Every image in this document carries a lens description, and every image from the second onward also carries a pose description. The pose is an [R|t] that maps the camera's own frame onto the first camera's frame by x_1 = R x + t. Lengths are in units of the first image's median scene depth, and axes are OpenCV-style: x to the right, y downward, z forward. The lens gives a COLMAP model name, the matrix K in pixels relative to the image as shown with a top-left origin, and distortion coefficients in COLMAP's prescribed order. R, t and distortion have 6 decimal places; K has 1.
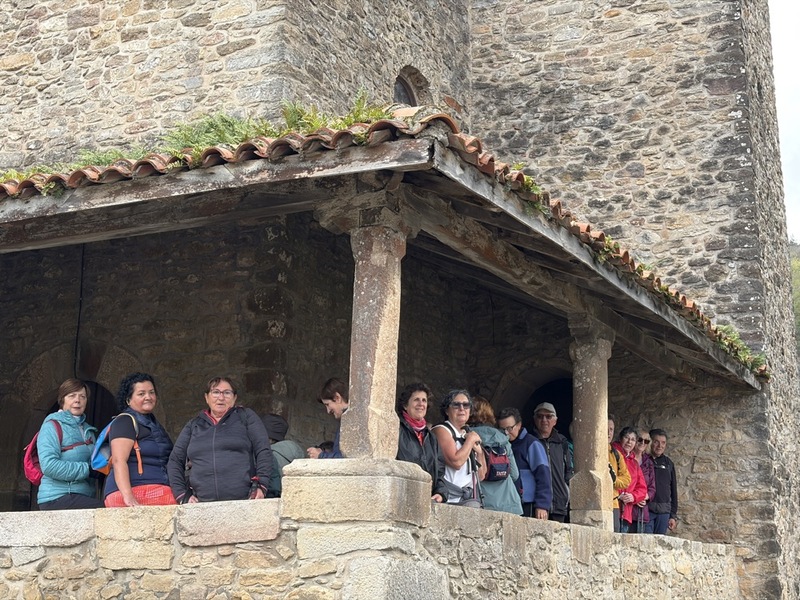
lens RADIAL K [[1205.3, 0, 400.8], [0, 1205.3, 299.1], [0, 0, 1]] dist [0.113798, 0.000000]
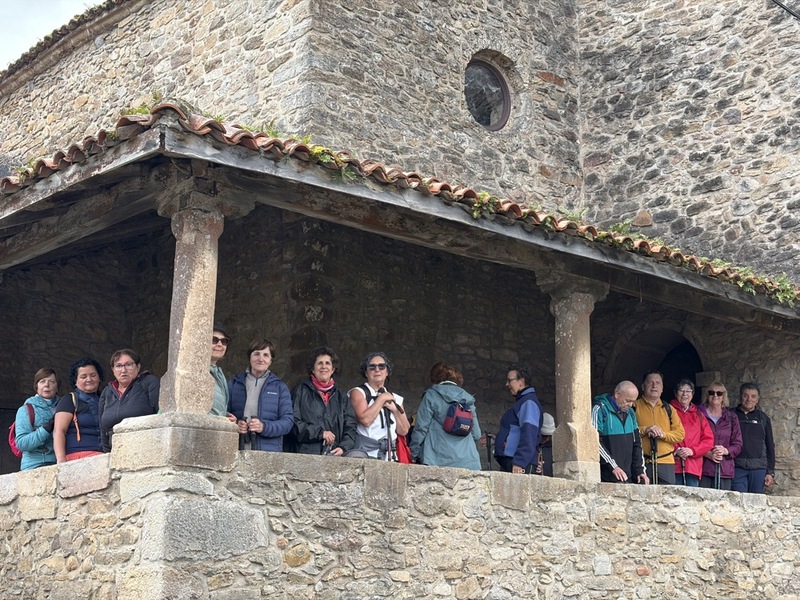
lens RADIAL K [[1205.3, 0, 398.4], [0, 1205.3, 303.8], [0, 0, 1]] dist [0.113798, 0.000000]
pose [[0.936199, -0.093681, -0.338754, 0.331385], [0.094408, 0.995430, -0.014373, 0.038212], [0.338552, -0.018525, 0.940765, -0.000156]]
